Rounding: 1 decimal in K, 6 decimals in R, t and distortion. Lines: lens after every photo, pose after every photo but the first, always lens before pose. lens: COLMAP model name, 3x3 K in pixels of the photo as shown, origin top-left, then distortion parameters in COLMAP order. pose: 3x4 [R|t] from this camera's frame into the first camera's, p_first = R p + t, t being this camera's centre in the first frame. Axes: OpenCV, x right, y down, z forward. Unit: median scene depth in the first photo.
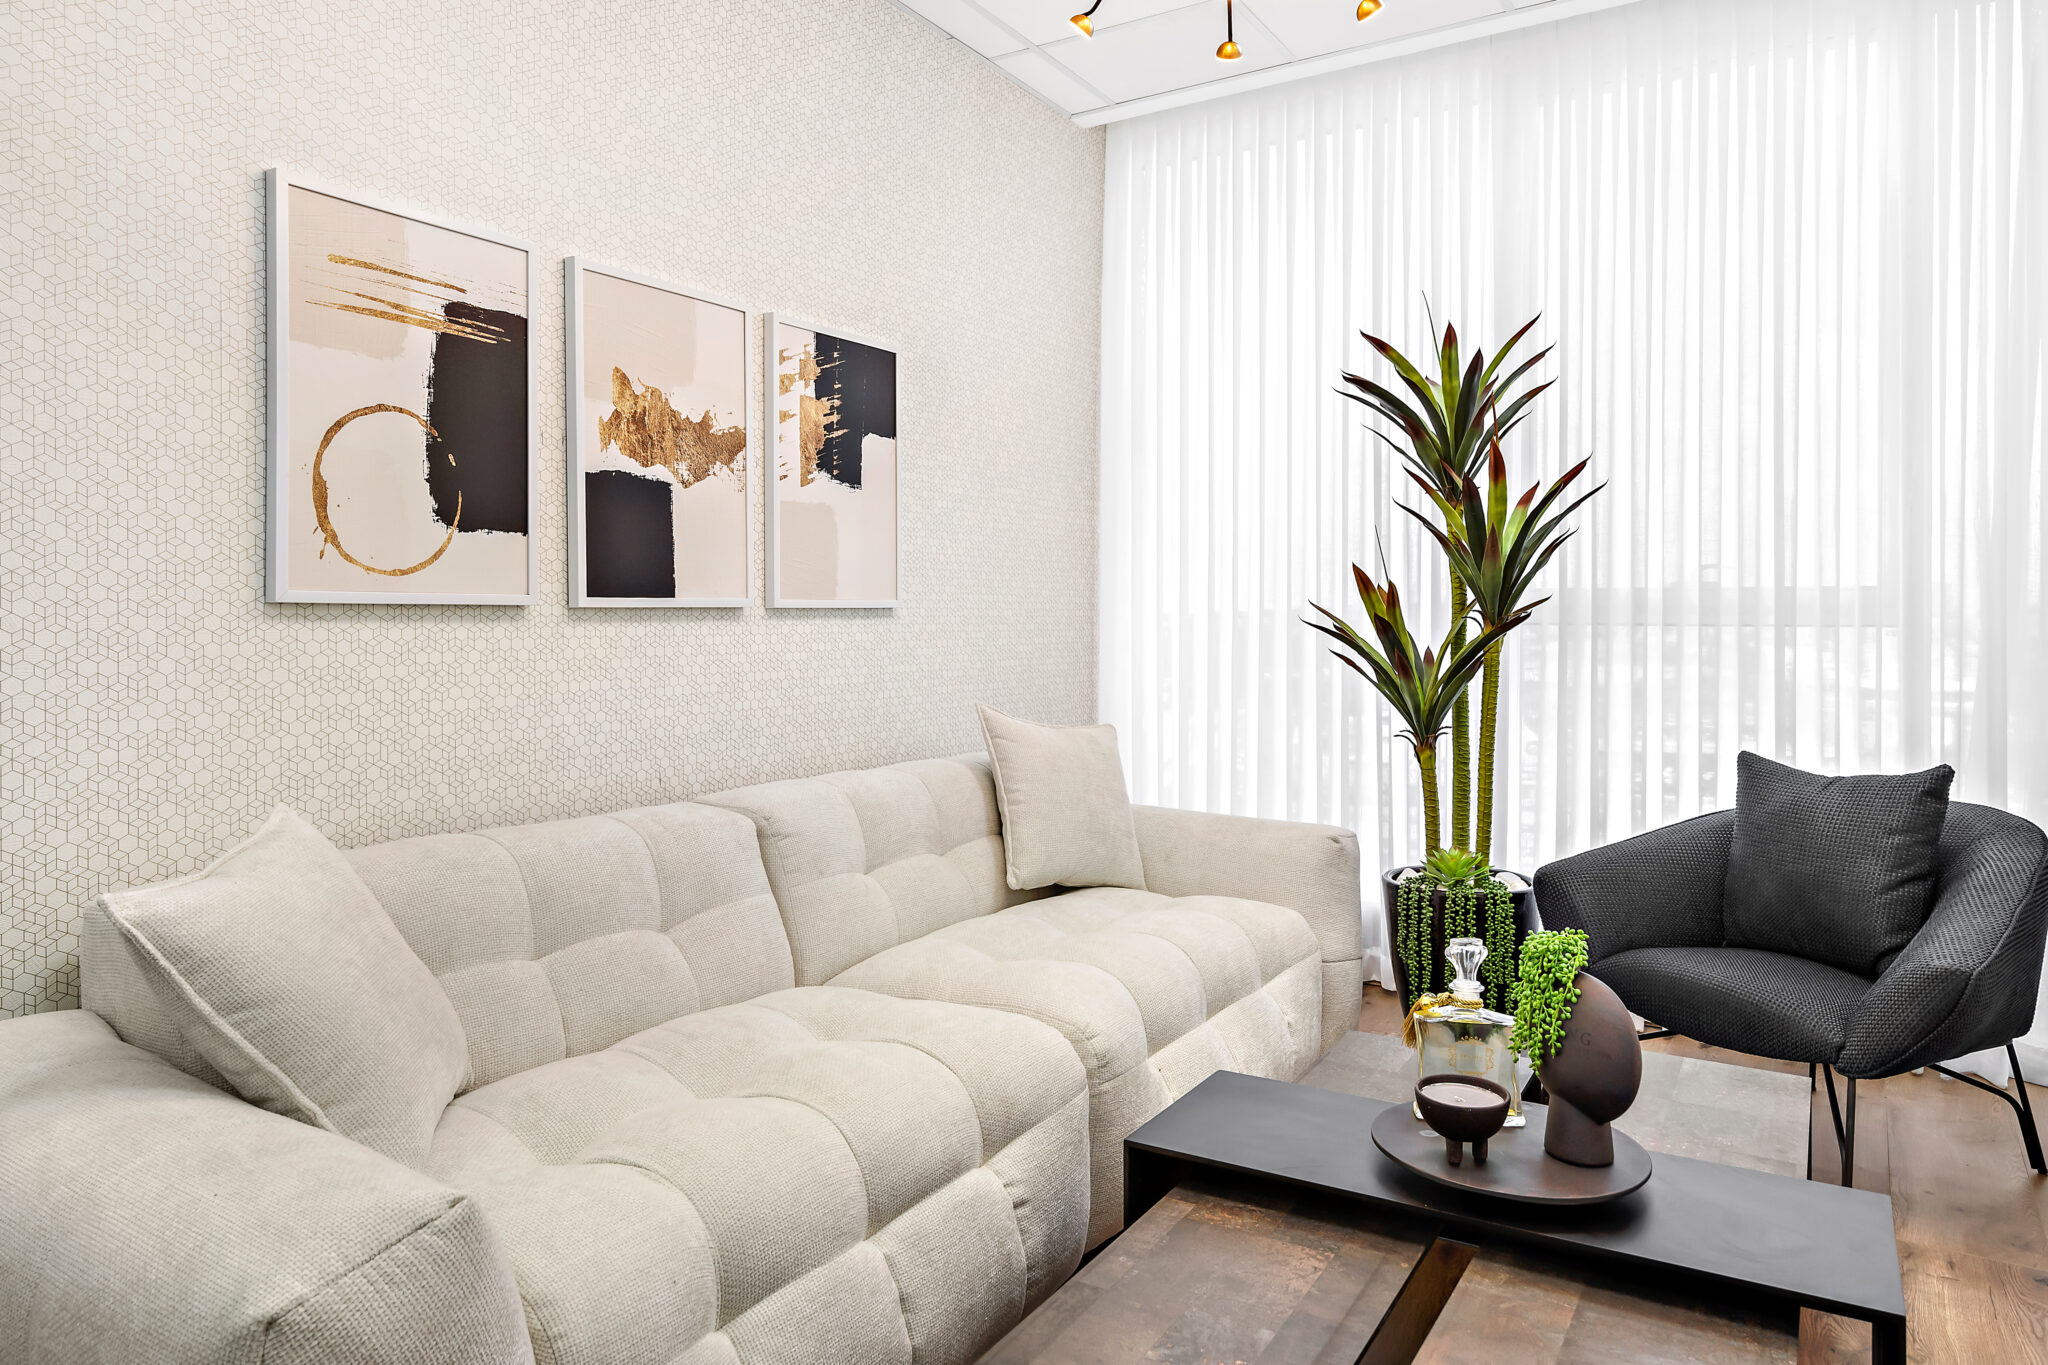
lens RADIAL K [[1317.1, 0, 1011.4], [0, 1317.1, 624.6], [0, 0, 1]] dist [0.008518, 0.001806]
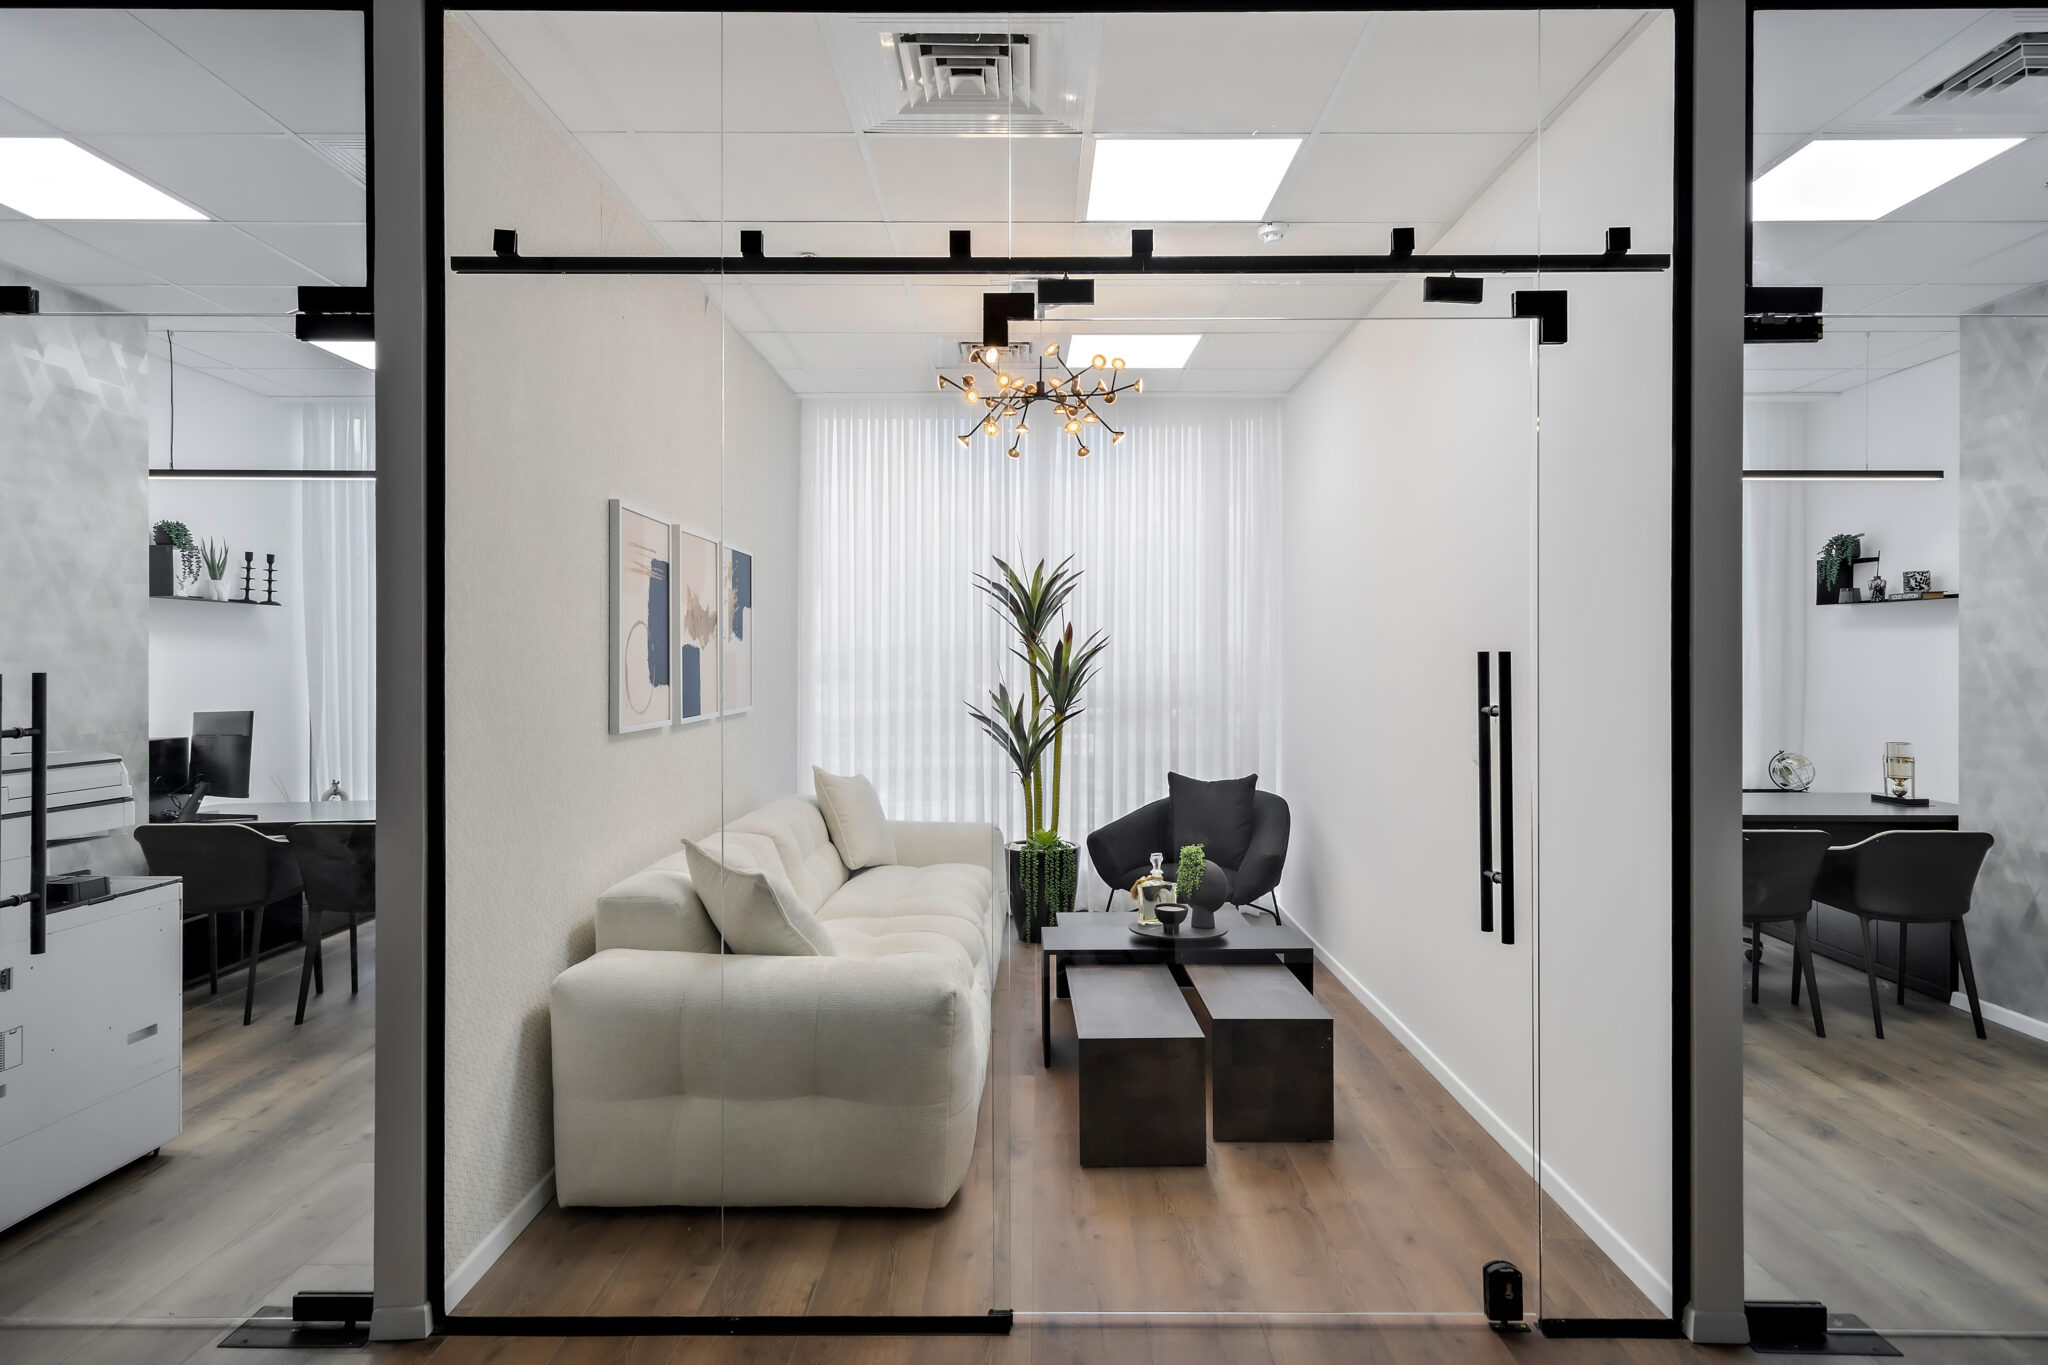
lens RADIAL K [[1144.1, 0, 1026.3], [0, 1144.1, 670.8], [0, 0, 1]] dist [0.003768, -0.000610]
pose [[0.848500, -0.003370, 0.529185, -0.620599], [0.003145, 0.999994, 0.001326, -0.070769], [-0.529186, 0.000539, 0.848506, -0.444865]]
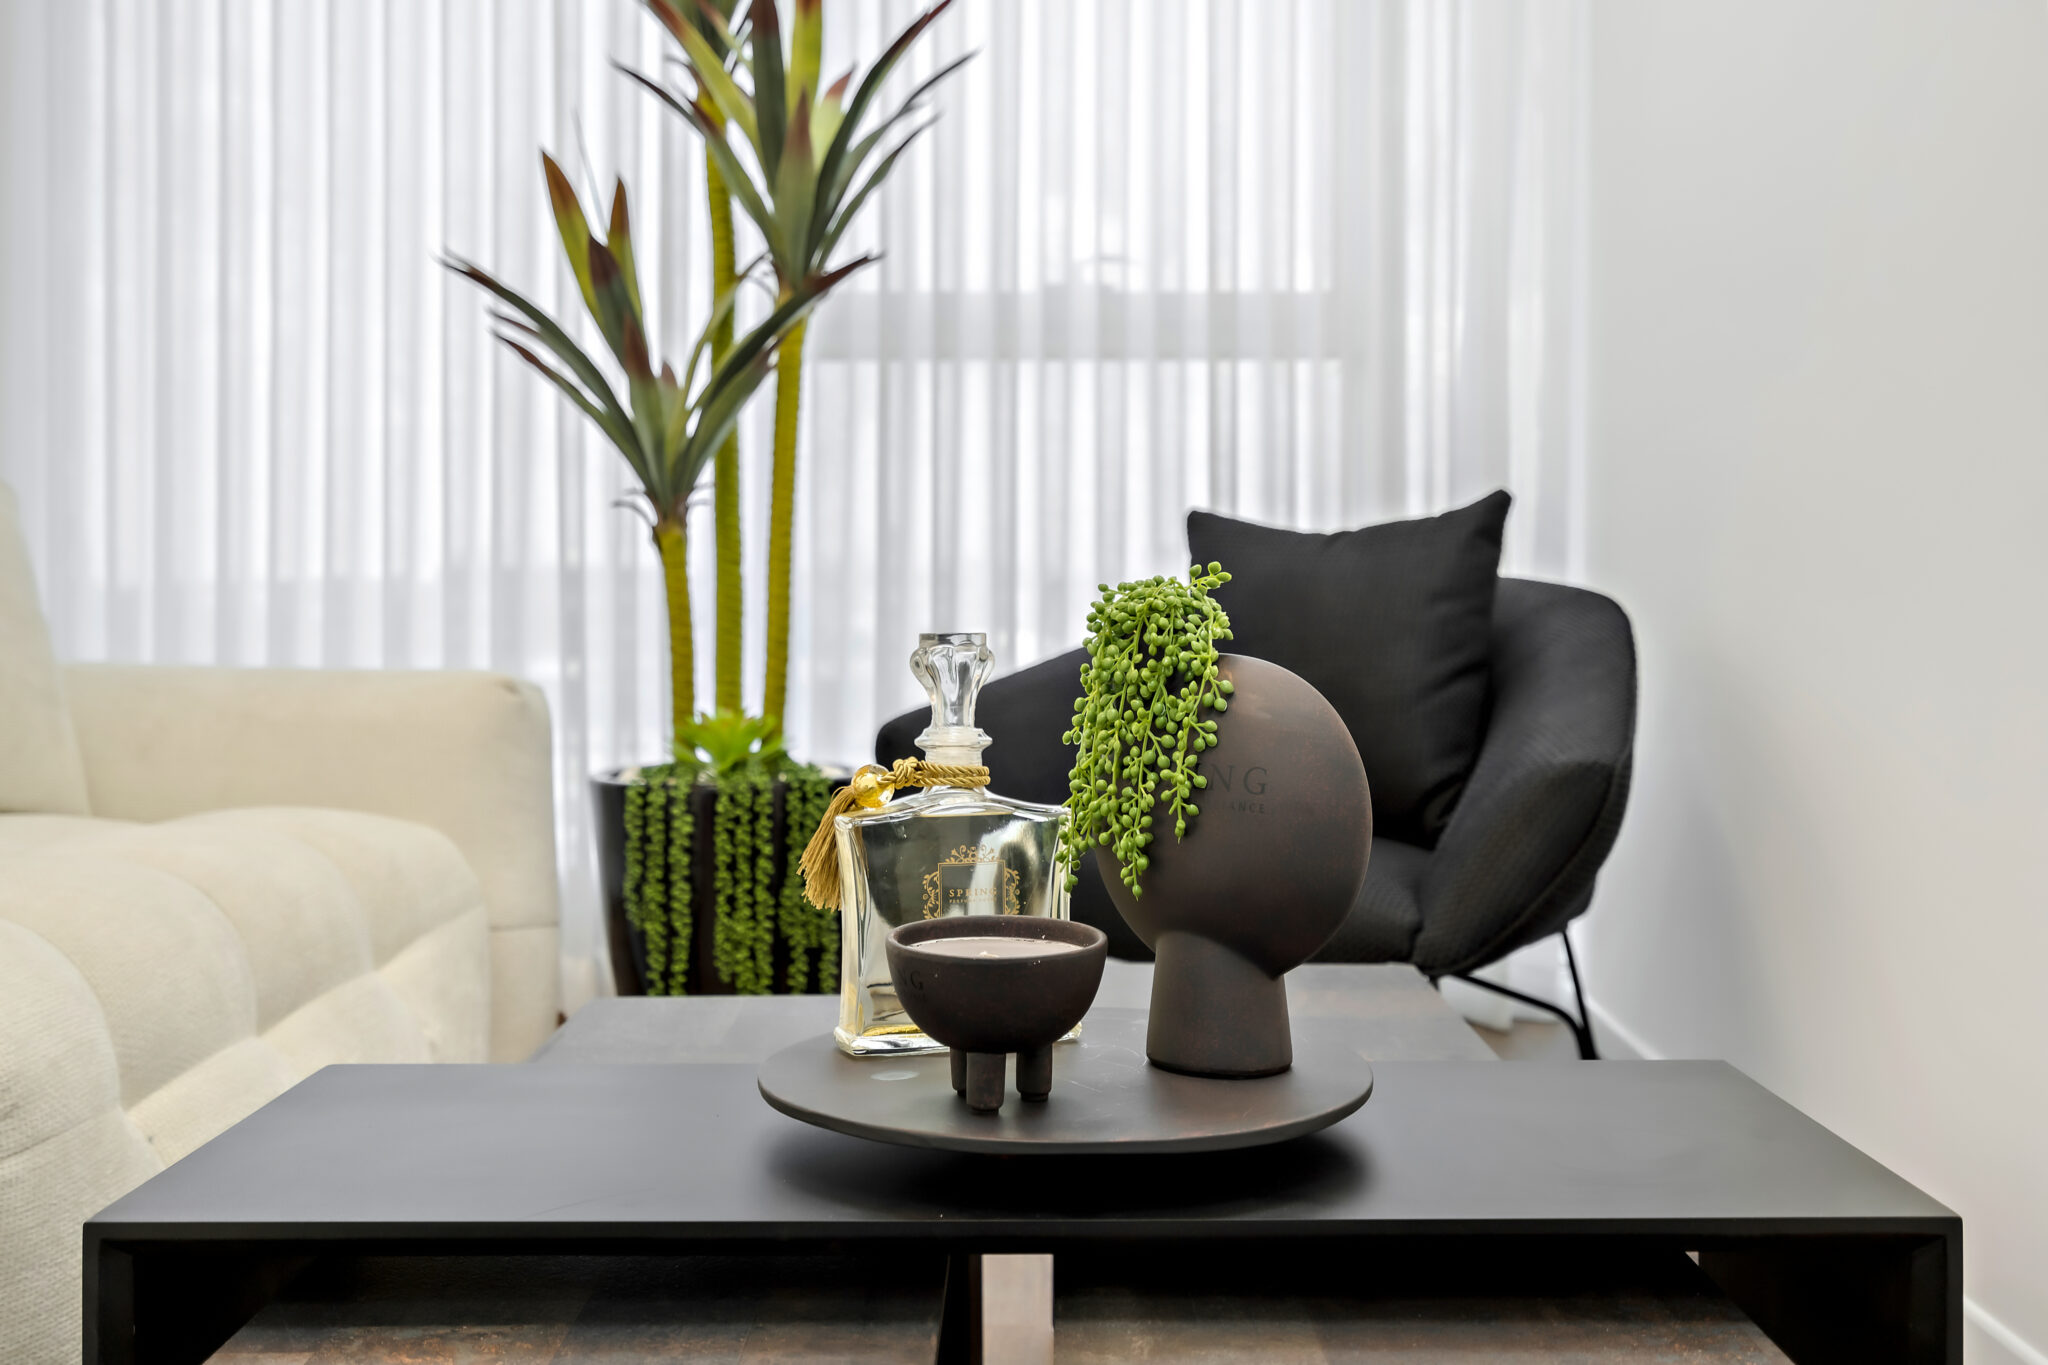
lens RADIAL K [[2067.8, 0, 1028.4], [0, 2067.8, 584.3], [0, 0, 1]] dist [-0.007638, -0.002076]
pose [[0.855035, 0.002403, 0.518565, 0.009526], [0.001170, 0.999978, -0.006563, 0.136255], [-0.518569, 0.006218, 0.855013, 0.245260]]
